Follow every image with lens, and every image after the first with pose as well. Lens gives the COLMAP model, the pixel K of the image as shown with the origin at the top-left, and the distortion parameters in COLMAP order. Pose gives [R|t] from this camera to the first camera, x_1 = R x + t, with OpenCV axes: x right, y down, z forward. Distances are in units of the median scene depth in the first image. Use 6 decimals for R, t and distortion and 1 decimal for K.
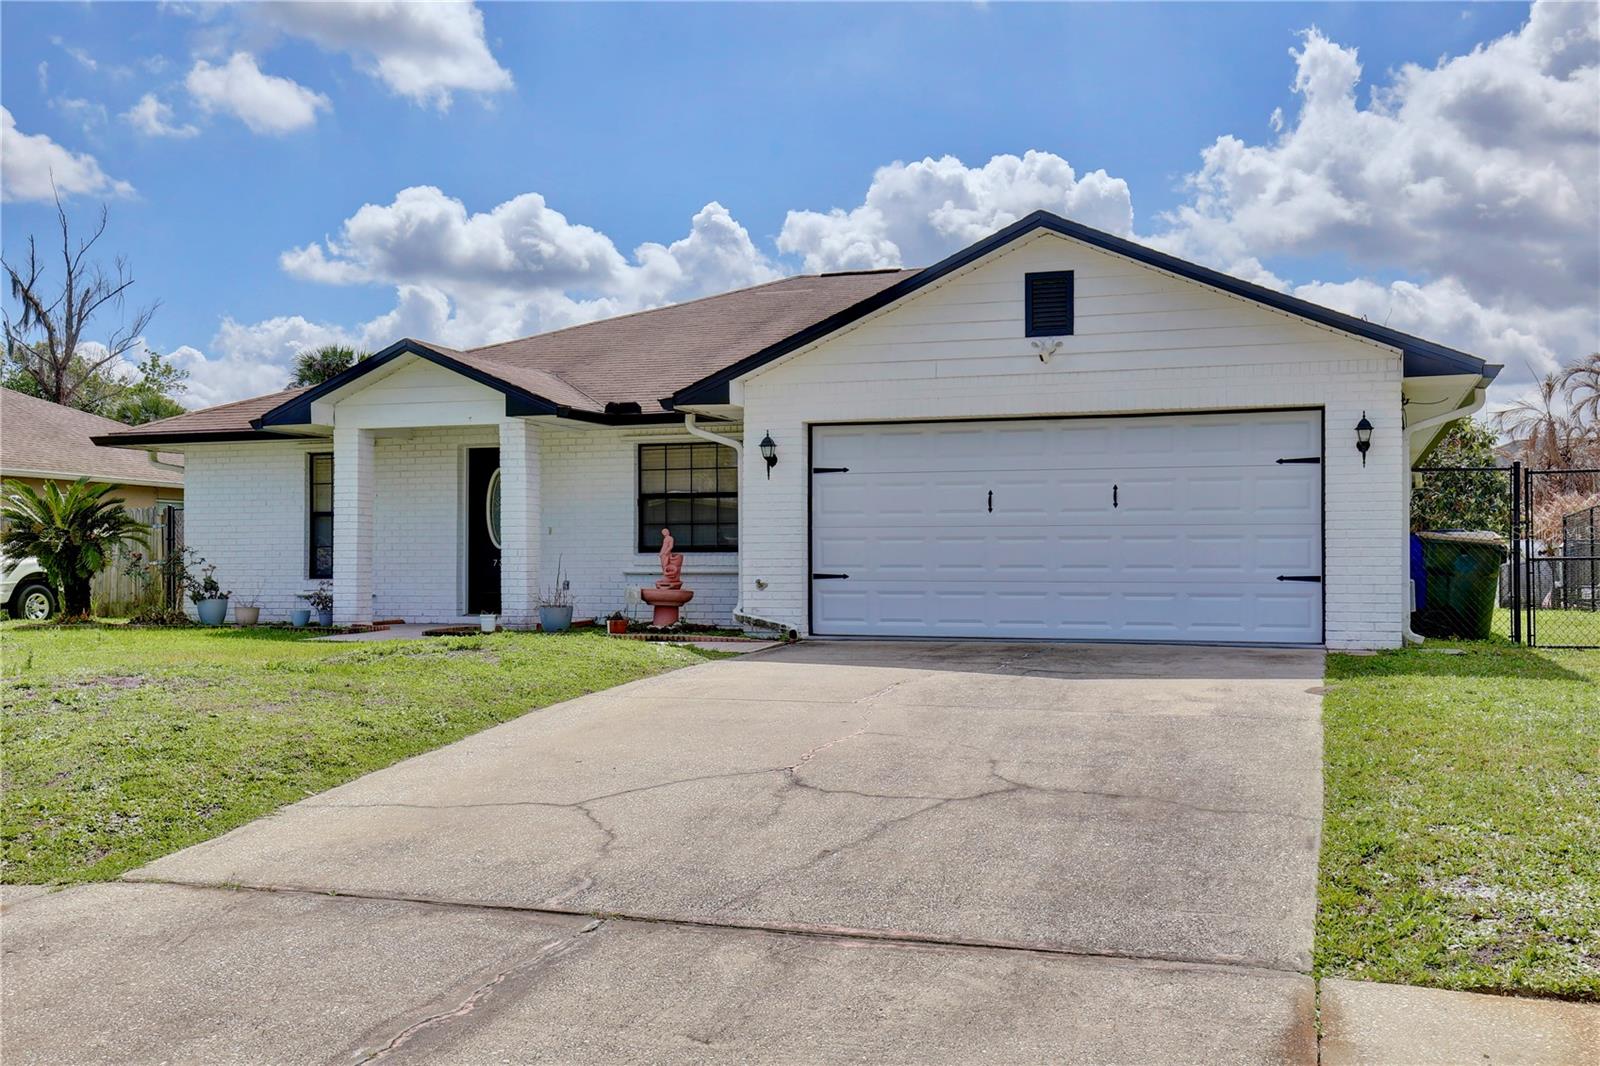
lens RADIAL K [[1544.5, 0, 798.8], [0, 1544.5, 596.5], [0, 0, 1]] dist [0.018567, 0.009138]
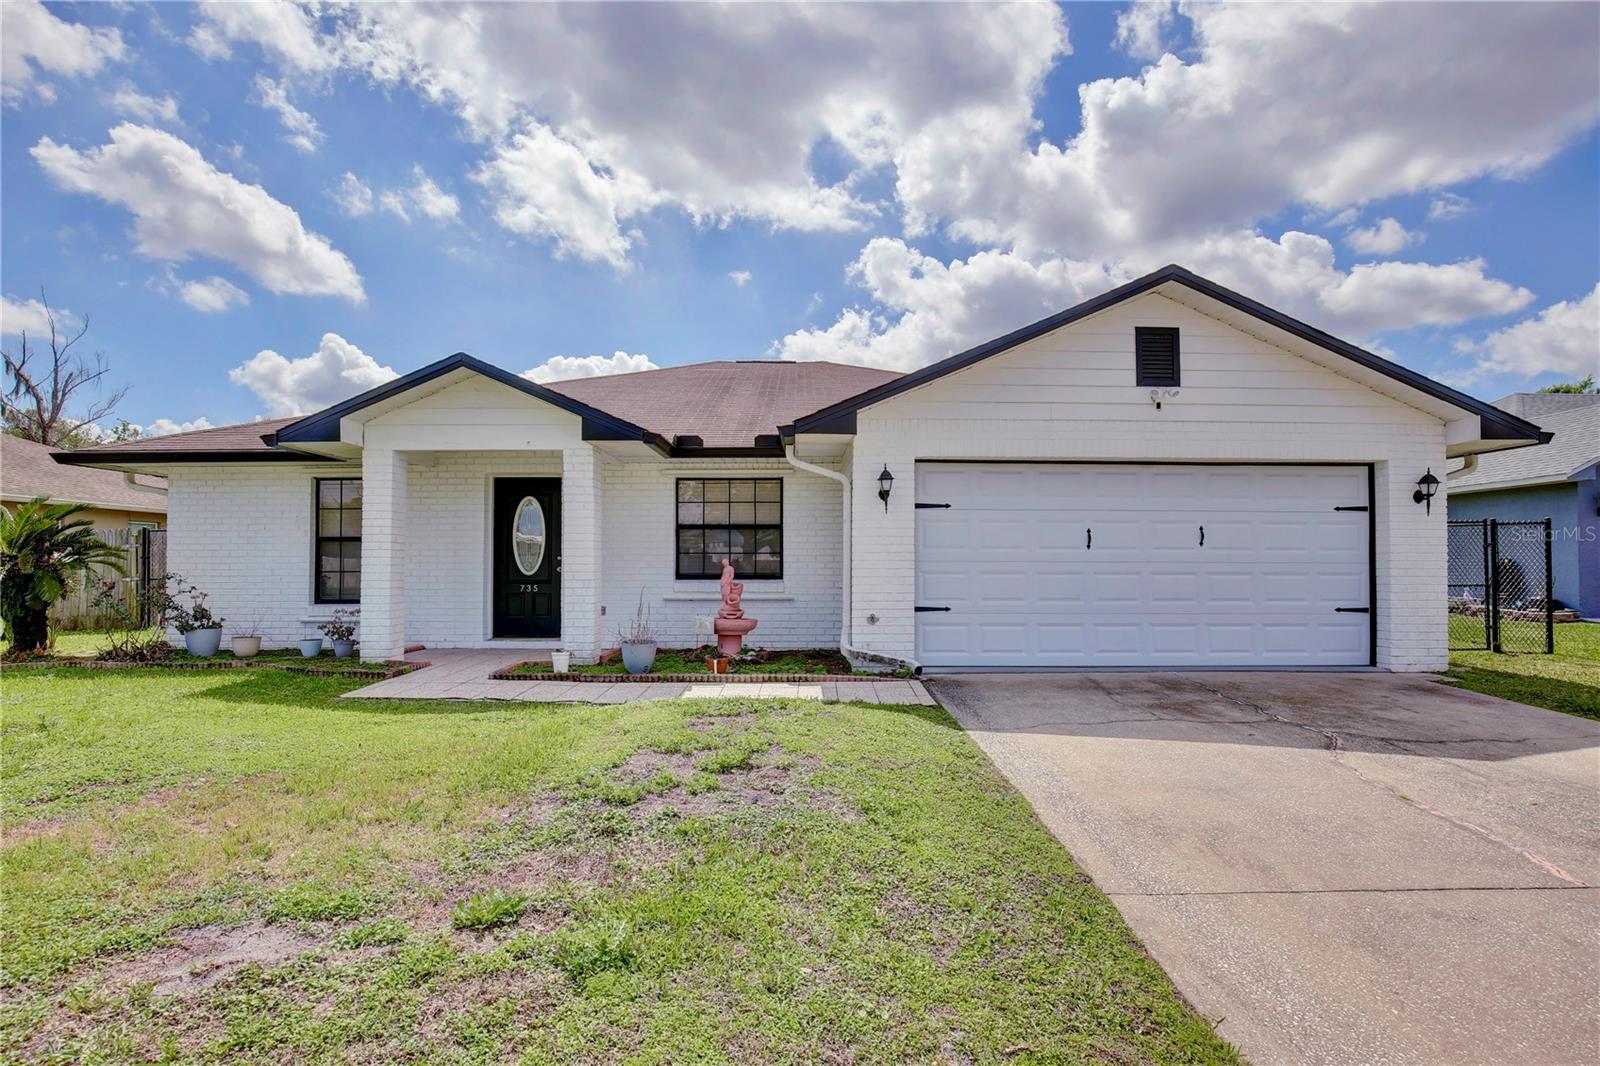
lens RADIAL K [[773.3, 0, 803.7], [0, 773.3, 565.2], [0, 0, 1]] dist [-0.044287, 0.010653]
pose [[0.941463, 0.000588, 0.337116, -0.196050], [0.004523, 0.999886, -0.014375, -0.029667], [-0.337086, 0.015058, 0.941354, 0.459044]]
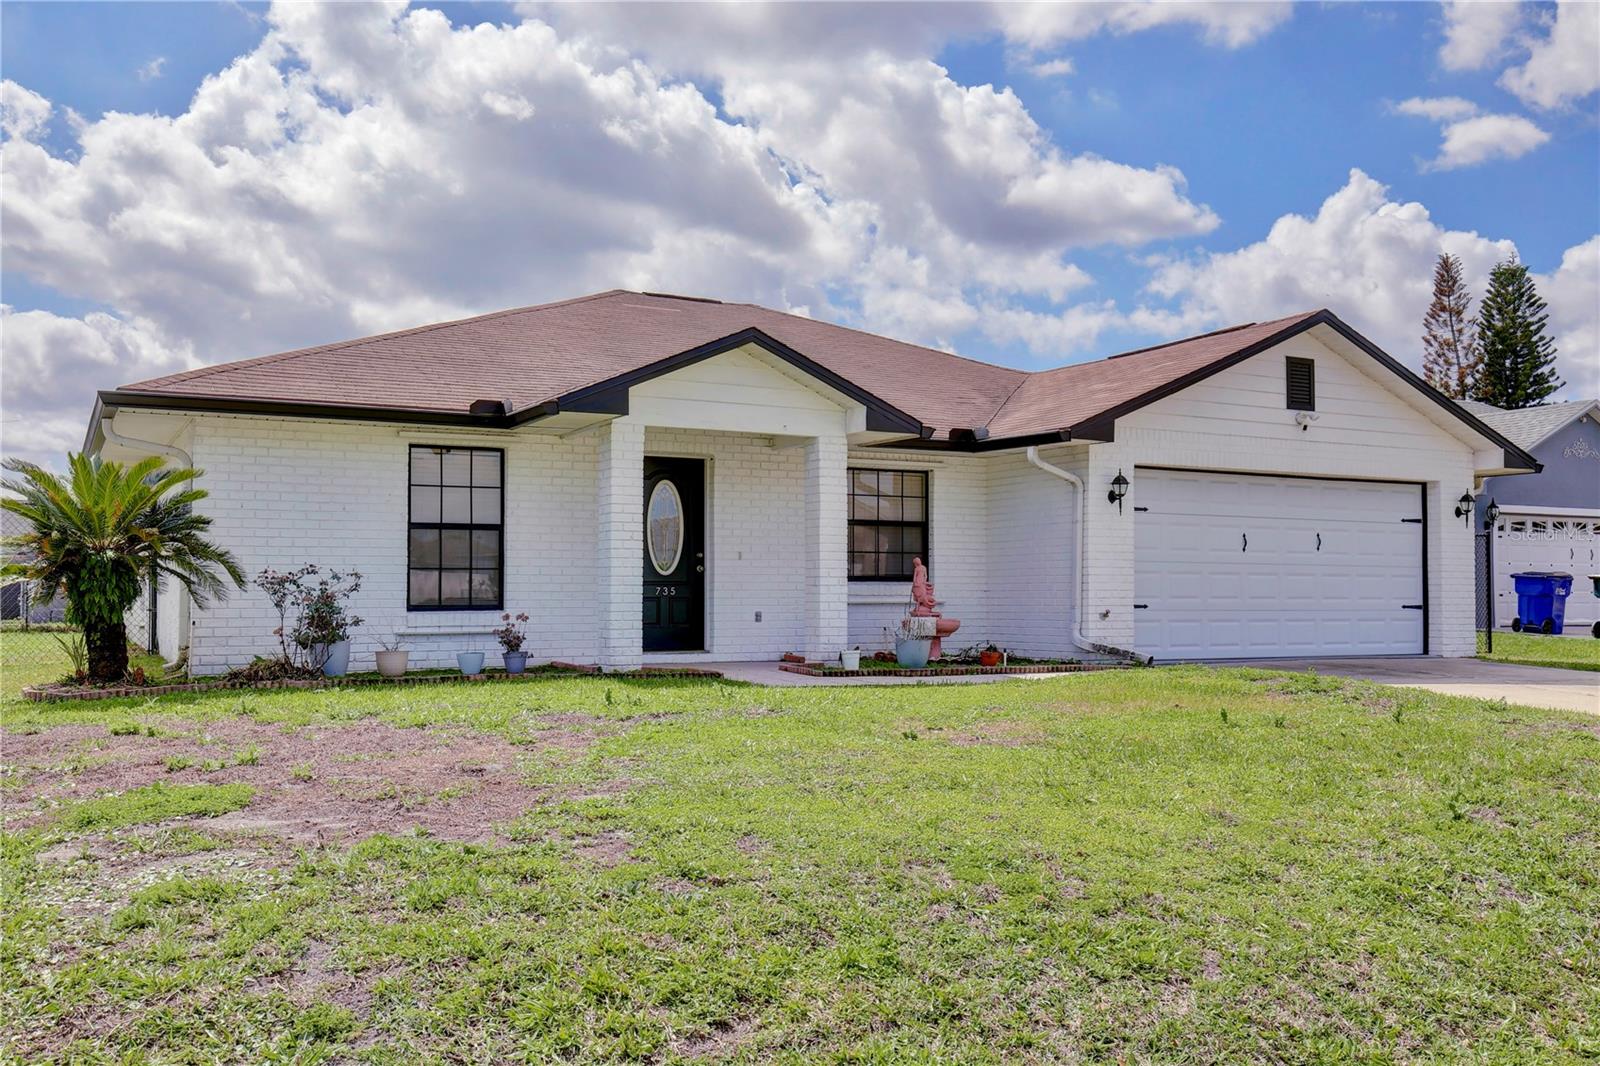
lens RADIAL K [[1396.4, 0, 803.5], [0, 1396.4, 572.3], [0, 0, 1]] dist [0.005358, 0.002956]
pose [[0.678547, 0.013239, 0.734438, -0.722376], [0.010227, 0.999570, -0.027468, -0.010461], [-0.734486, 0.026149, 0.678120, 0.424874]]
